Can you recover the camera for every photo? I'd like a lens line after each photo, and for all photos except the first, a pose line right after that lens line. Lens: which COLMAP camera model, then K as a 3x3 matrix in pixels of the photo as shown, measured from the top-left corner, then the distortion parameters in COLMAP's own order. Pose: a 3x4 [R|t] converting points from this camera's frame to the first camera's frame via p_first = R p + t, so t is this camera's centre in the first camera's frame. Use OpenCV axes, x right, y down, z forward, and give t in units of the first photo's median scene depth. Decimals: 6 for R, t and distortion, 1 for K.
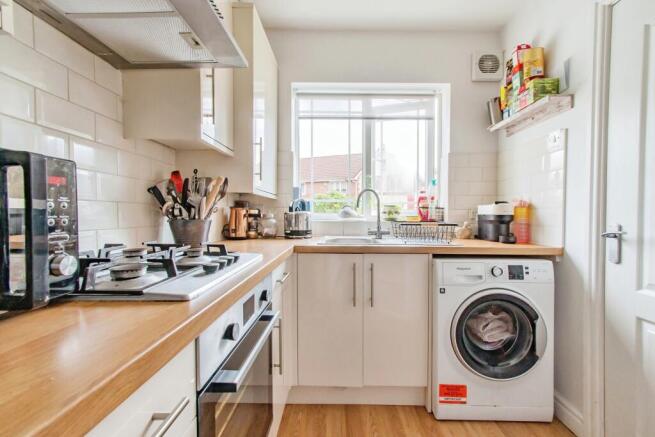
lens RADIAL K [[294.8, 0, 329.7], [0, 294.8, 216.8], [0, 0, 1]] dist [-0.000476, -0.000034]
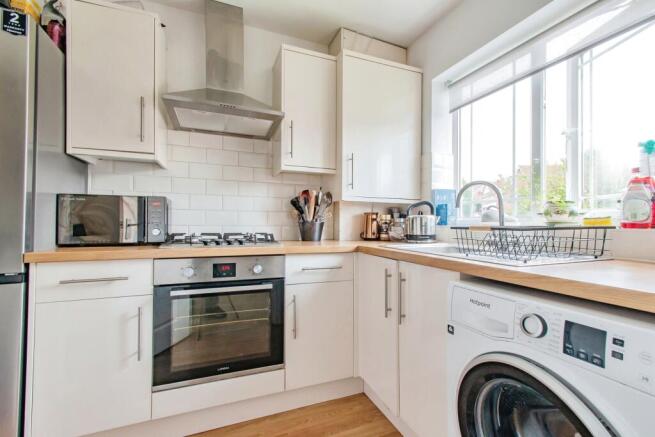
lens RADIAL K [[287.7, 0, 327.5], [0, 287.7, 218.5], [0, 0, 1]] dist [0.000006, 0.000051]
pose [[0.385178, -0.020158, -0.922622, 0.861248], [-0.014118, 0.999516, -0.027731, 0.030604], [0.922734, 0.023707, 0.384707, 0.505541]]
